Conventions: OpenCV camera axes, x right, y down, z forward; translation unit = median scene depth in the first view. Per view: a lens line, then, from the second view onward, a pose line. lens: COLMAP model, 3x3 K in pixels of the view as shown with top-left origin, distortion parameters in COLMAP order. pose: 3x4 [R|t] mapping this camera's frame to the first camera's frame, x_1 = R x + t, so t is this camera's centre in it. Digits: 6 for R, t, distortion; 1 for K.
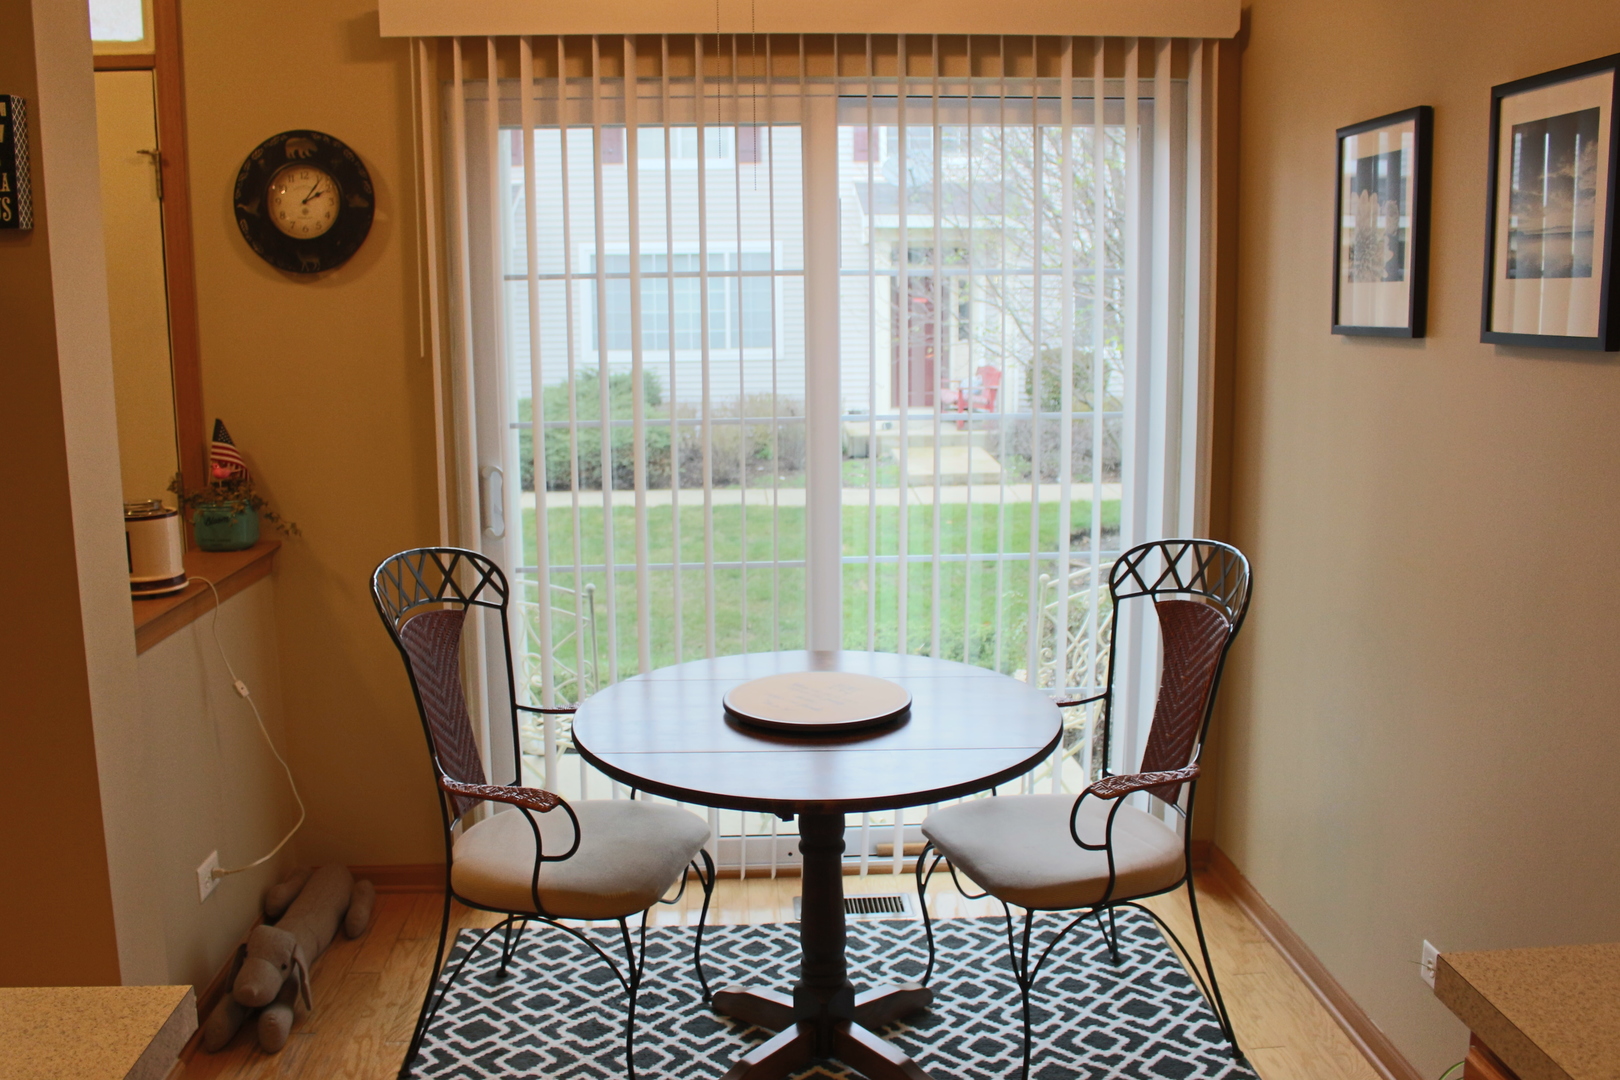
lens RADIAL K [[1490.6, 0, 810.0], [0, 1490.6, 540.0], [0, 0, 1]] dist [-0.161419, 0.138178]
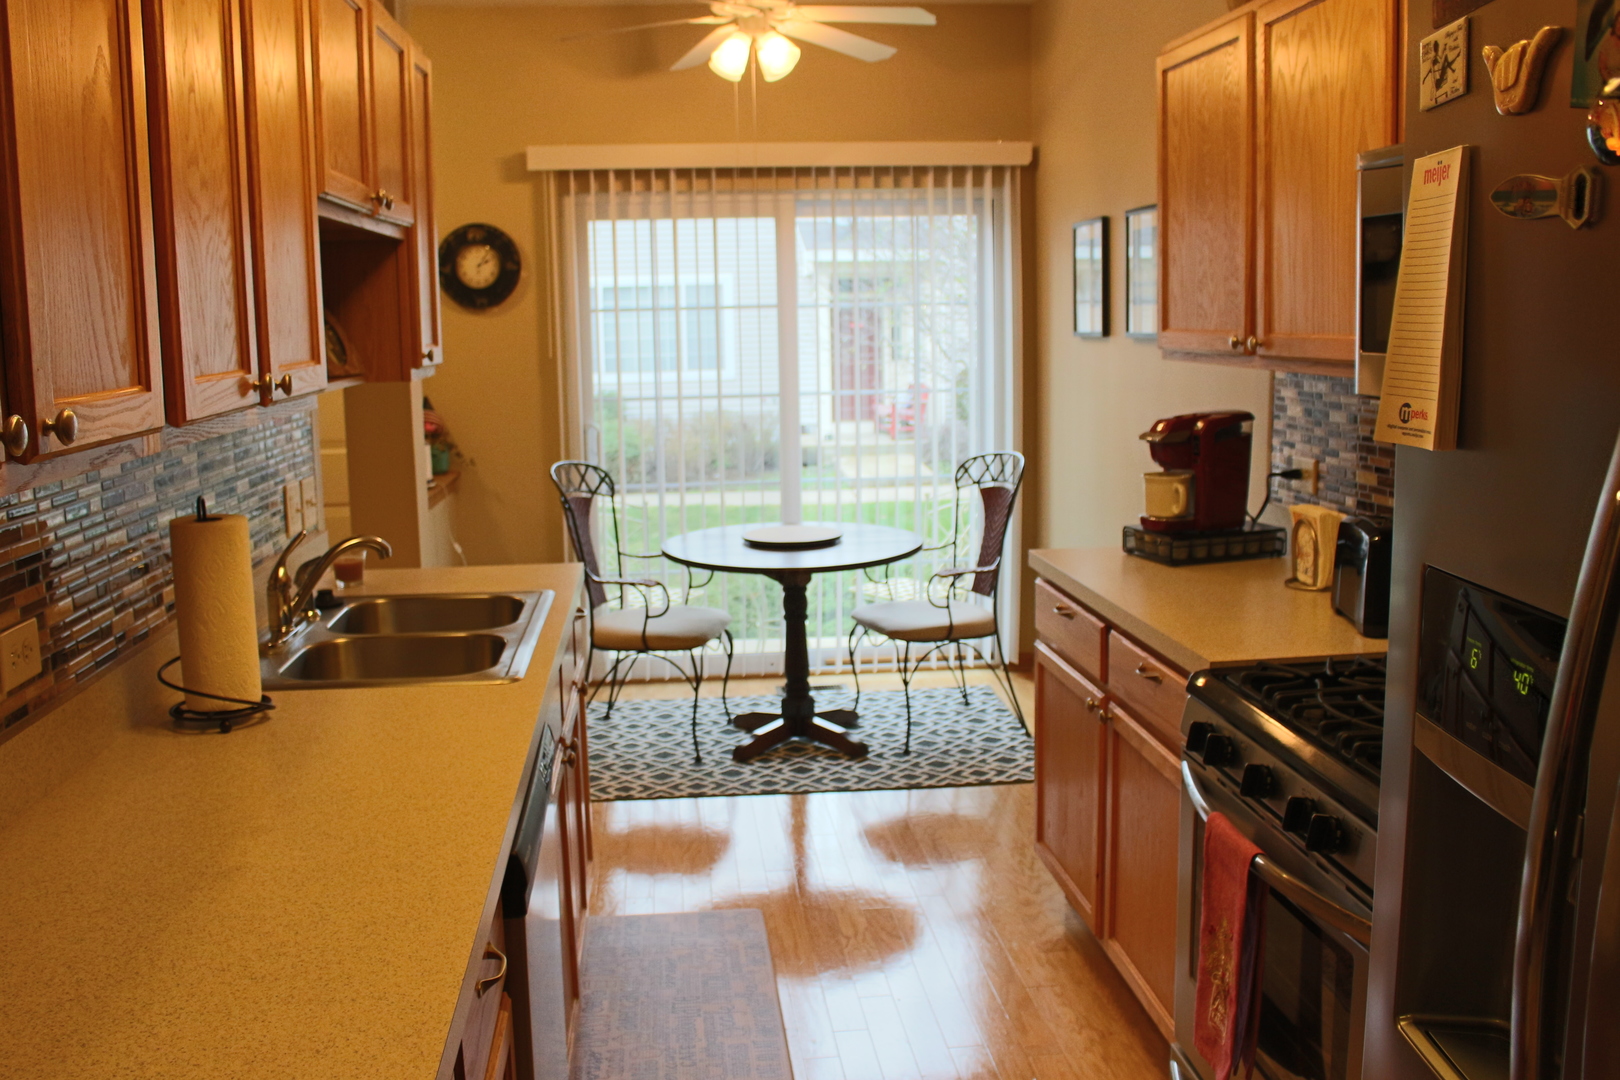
lens RADIAL K [[1490.6, 0, 810.0], [0, 1490.6, 540.0], [0, 0, 1]] dist [-0.161419, 0.138178]
pose [[0.999167, -0.015368, 0.037799, -0.035424], [0.016031, 0.999722, -0.017314, 0.119147], [-0.037522, 0.017906, 0.999135, -0.705991]]
